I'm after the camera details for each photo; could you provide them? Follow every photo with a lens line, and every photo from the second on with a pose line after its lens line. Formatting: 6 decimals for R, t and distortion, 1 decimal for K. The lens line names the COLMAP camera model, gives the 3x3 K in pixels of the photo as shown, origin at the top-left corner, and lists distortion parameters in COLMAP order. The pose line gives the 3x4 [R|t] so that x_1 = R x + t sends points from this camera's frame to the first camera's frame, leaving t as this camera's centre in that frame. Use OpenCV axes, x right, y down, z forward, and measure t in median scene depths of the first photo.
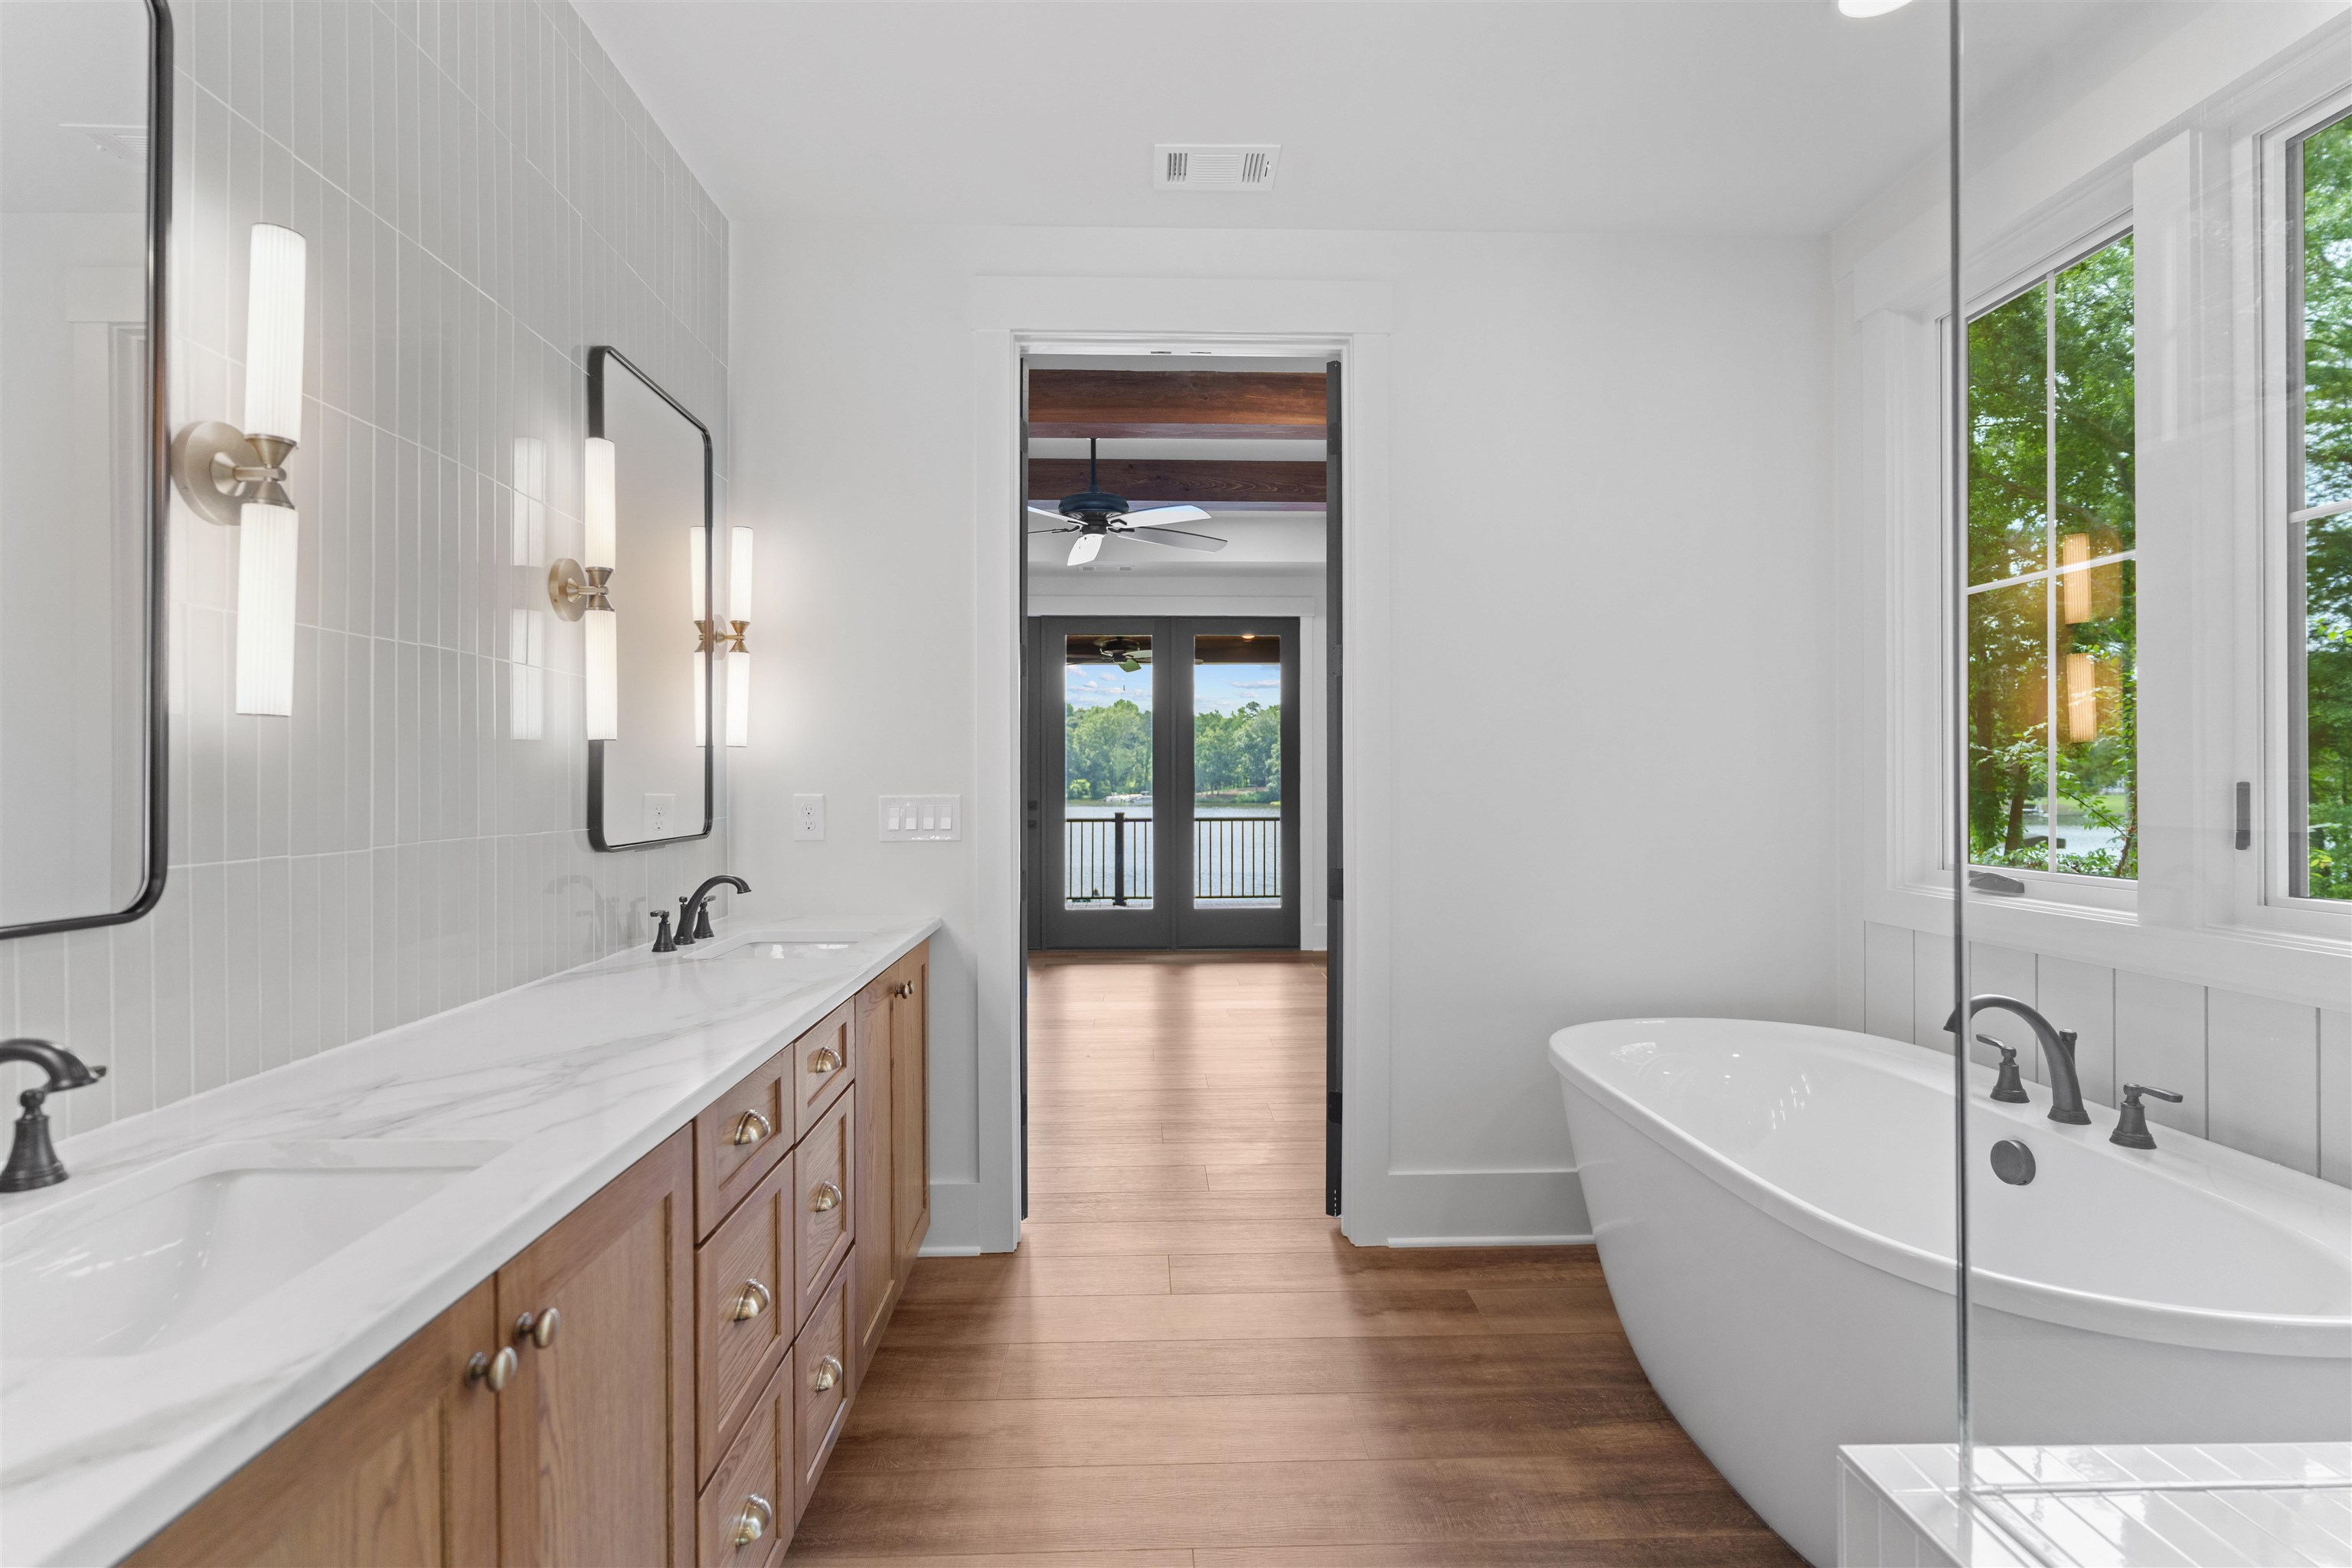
lens RADIAL K [[1118.4, 0, 1165.8], [0, 1118.4, 793.3], [0, 0, 1]] dist [0.008027, 0.000216]
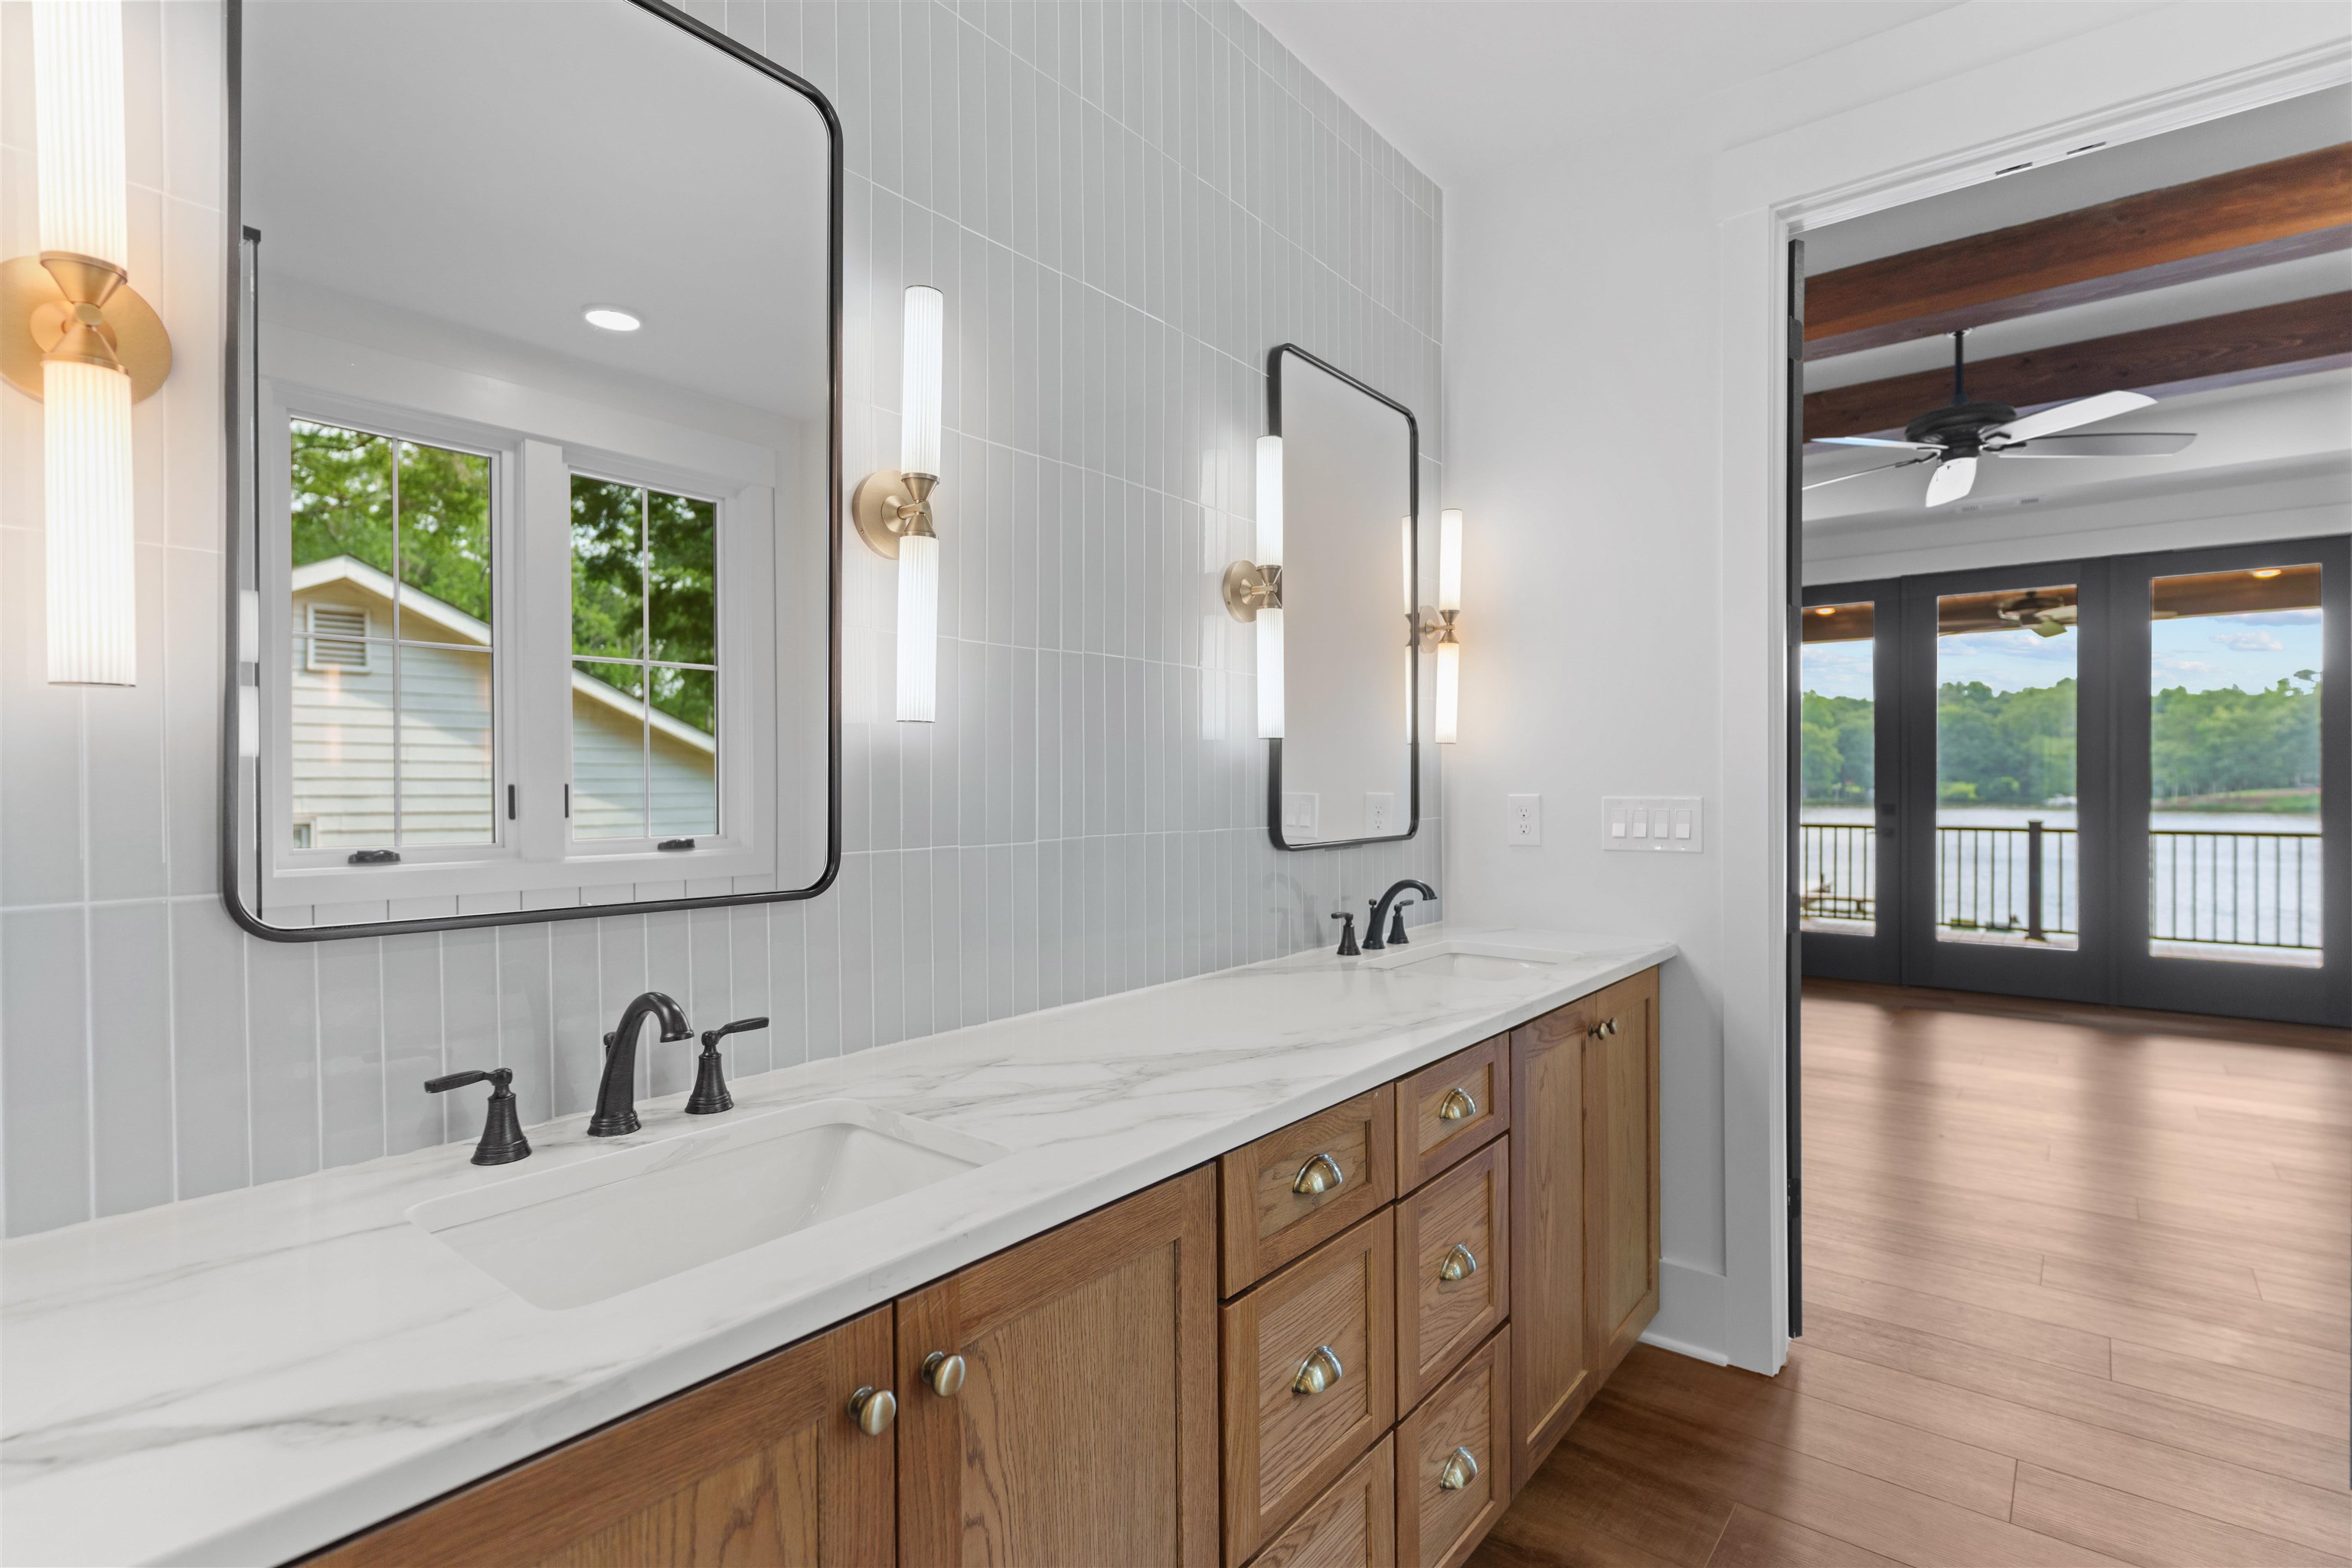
lens RADIAL K [[1118.4, 0, 1205.7], [0, 1118.4, 790.2], [0, 0, 1]] dist [0.008027, 0.000216]
pose [[0.767356, 0.006004, -0.641193, 0.088404], [-0.007105, 0.999974, 0.000861, -0.002109], [0.641181, 0.003895, 0.767379, 0.193480]]
